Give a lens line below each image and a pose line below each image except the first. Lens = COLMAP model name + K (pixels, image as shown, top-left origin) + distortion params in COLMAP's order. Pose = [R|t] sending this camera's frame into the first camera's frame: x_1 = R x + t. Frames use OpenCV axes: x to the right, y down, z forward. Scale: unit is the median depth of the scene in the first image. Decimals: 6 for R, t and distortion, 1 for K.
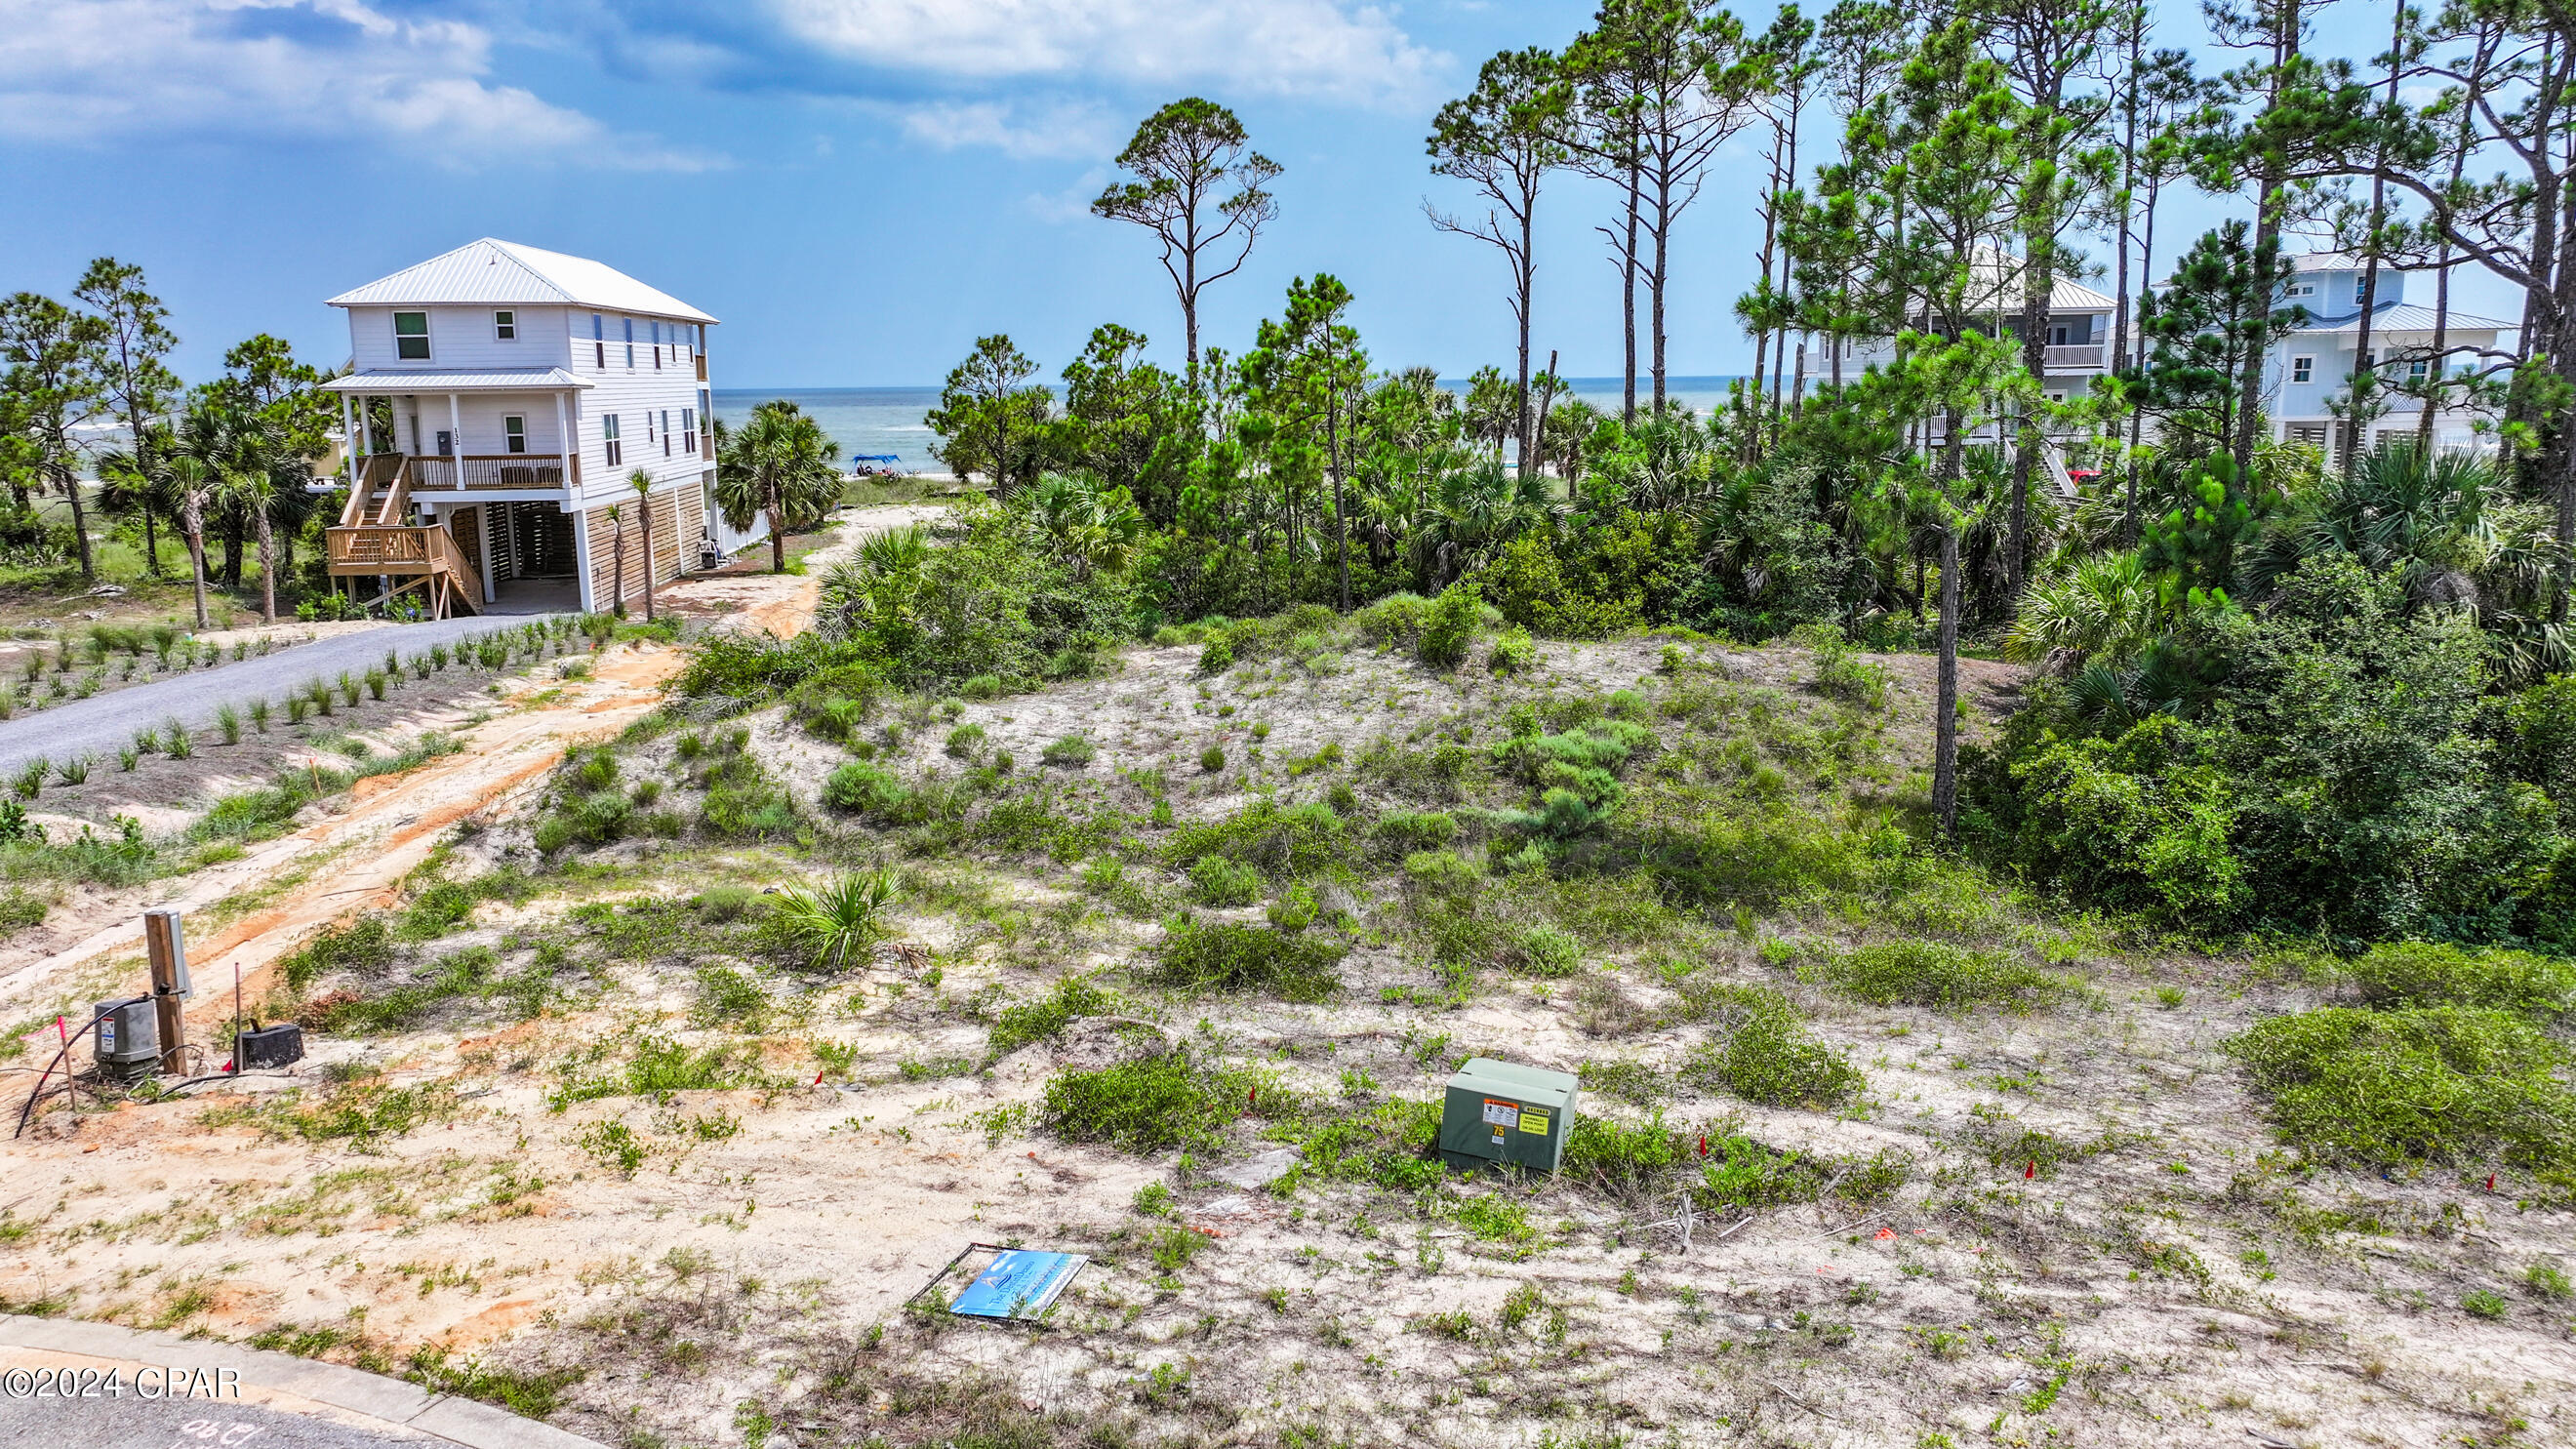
lens RADIAL K [[1877.8, 0, 1307.0], [0, 1877.8, 645.1], [0, 0, 1]] dist [0.000628, -0.006710]
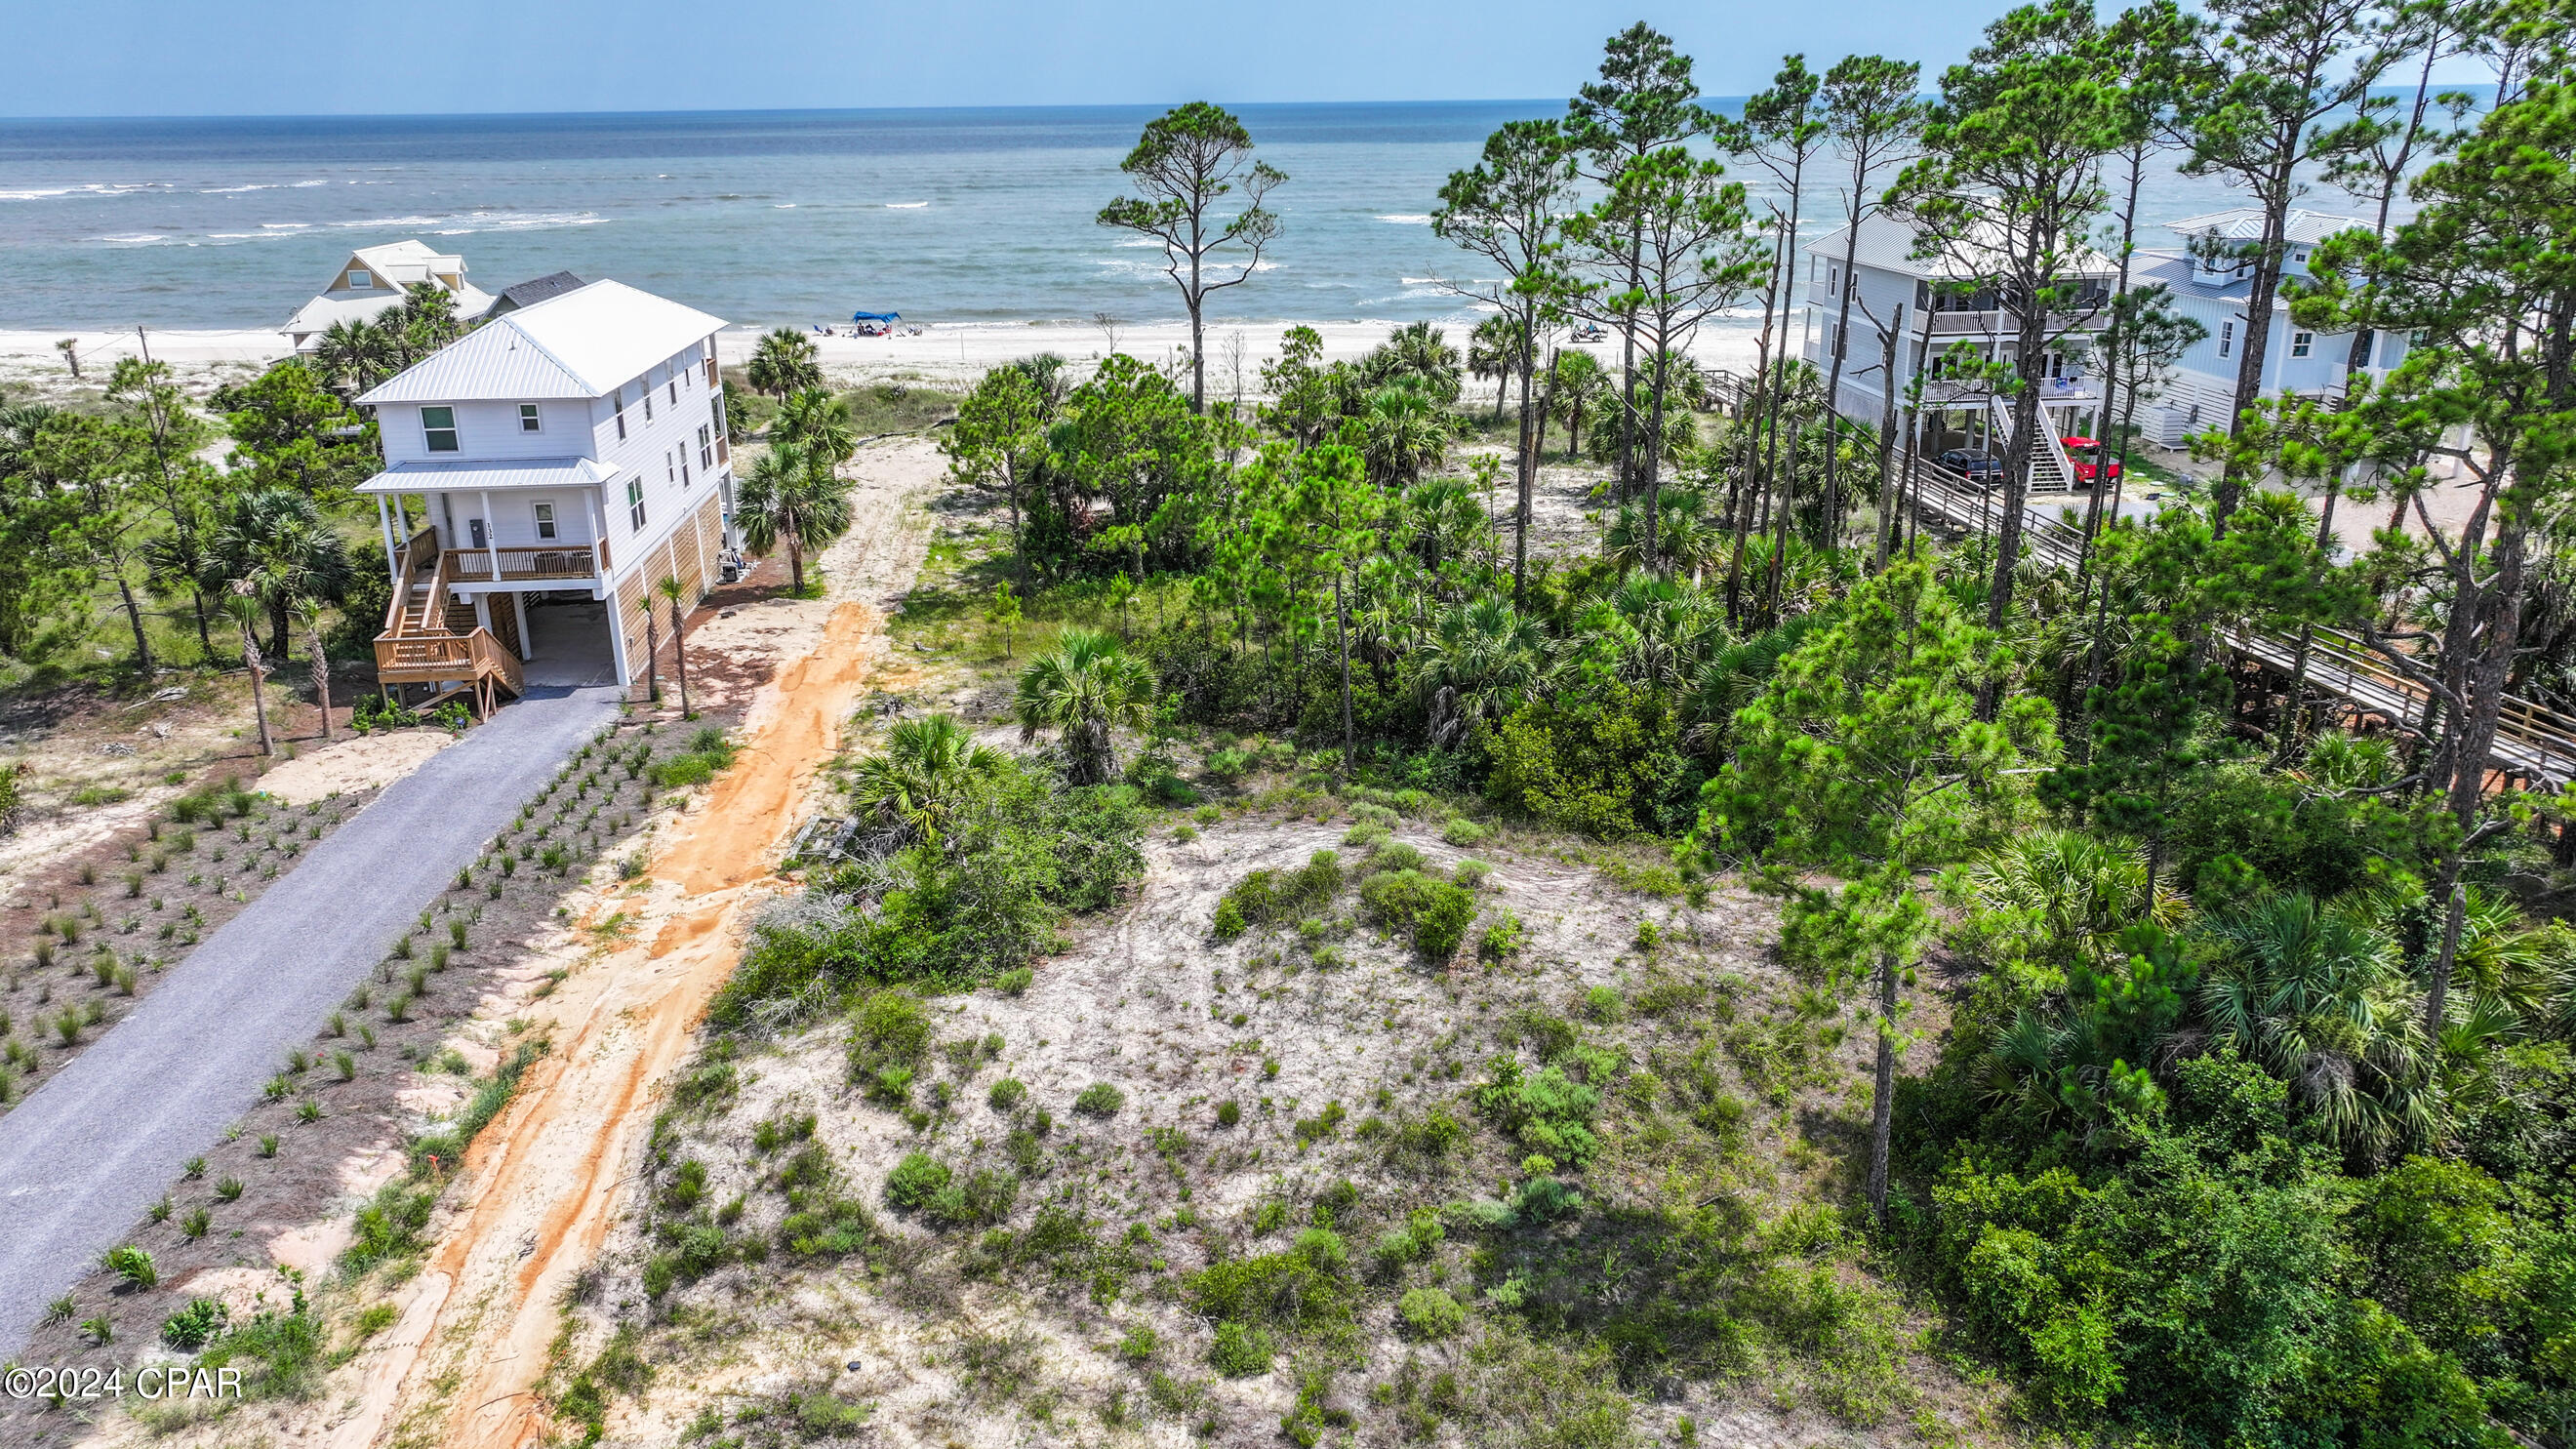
lens RADIAL K [[1877.8, 0, 1308.8], [0, 1877.8, 688.9], [0, 0, 1]] dist [0.000628, -0.006710]
pose [[0.999999, 0.000697, -0.000919, -0.001440], [-0.000558, 0.989732, 0.142937, -0.287293], [0.001009, -0.142936, 0.989731, -0.059164]]
